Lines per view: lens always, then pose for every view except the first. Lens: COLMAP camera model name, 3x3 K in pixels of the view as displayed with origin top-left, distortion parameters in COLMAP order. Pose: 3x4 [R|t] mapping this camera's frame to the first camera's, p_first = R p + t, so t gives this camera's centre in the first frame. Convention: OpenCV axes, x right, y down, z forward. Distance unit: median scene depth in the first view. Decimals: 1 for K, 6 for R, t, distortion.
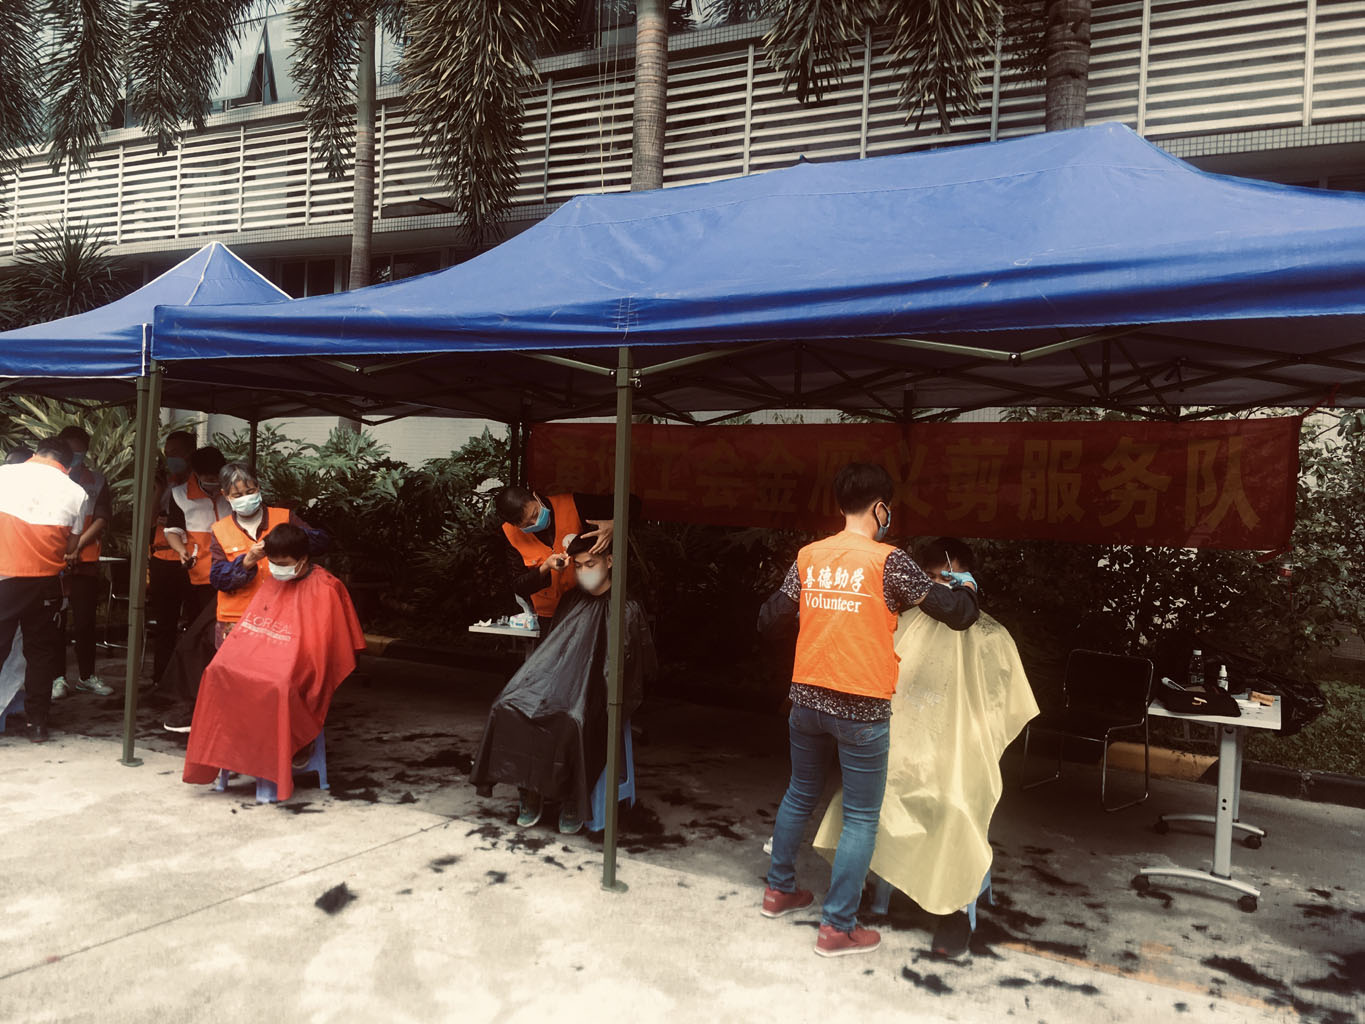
lens RADIAL K [[1258.2, 0, 682.5], [0, 1258.2, 512.0], [0, 0, 1]] dist [0.127096, -0.163565]
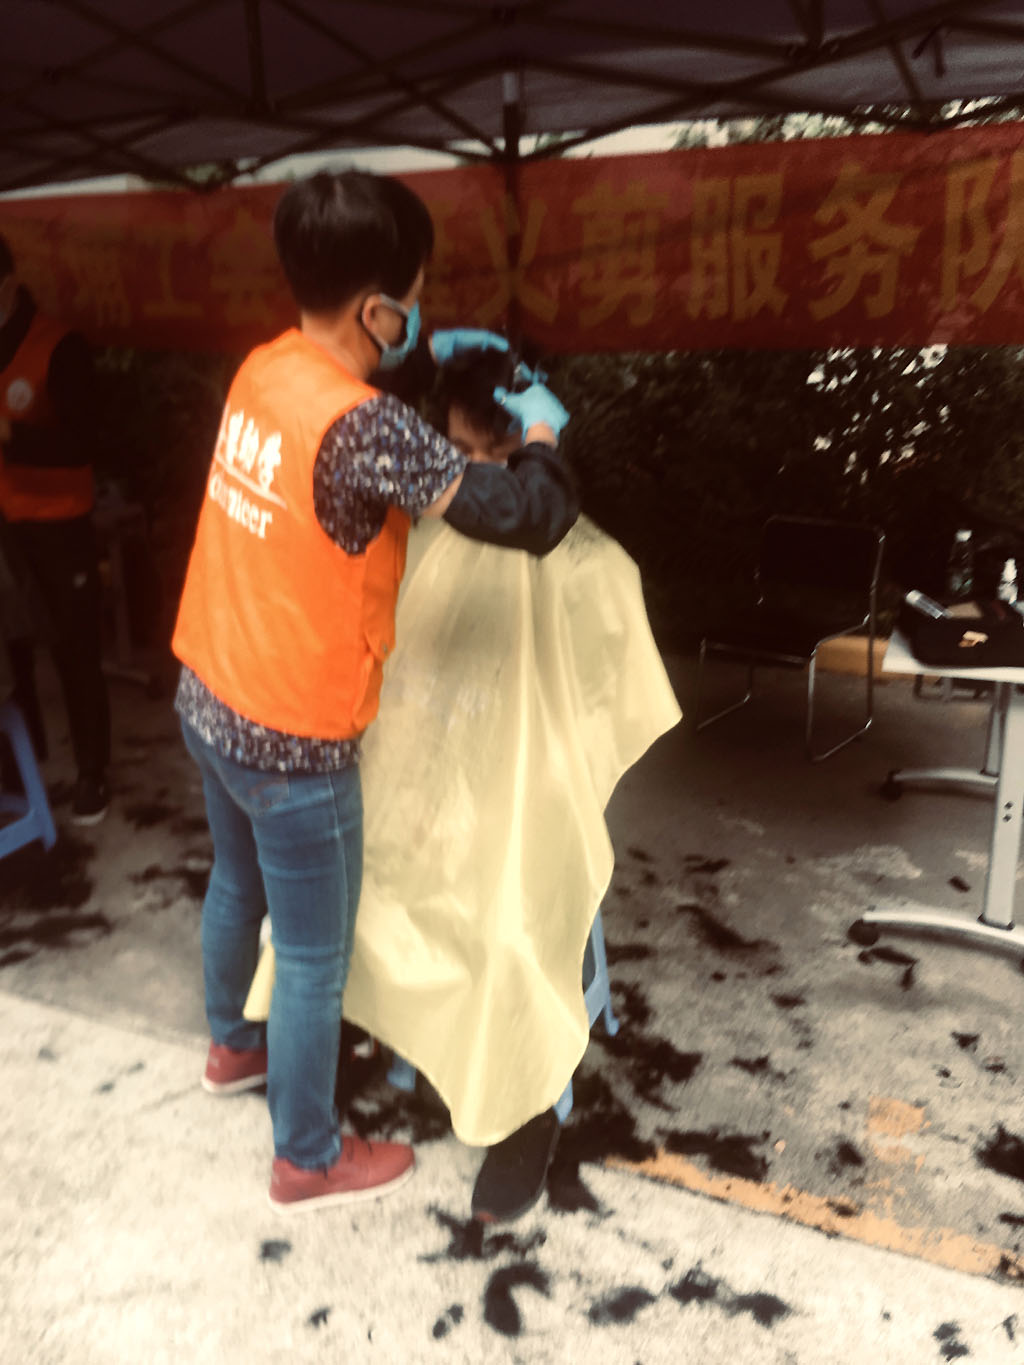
lens RADIAL K [[1258.2, 0, 565.4], [0, 1258.2, 686.0], [0, 0, 1]] dist [0.127096, -0.163565]
pose [[0.990503, -0.084173, 0.108711, 0.170217], [0.051721, 0.960729, 0.272626, 0.008956], [-0.127389, -0.264415, 0.955959, 0.498264]]
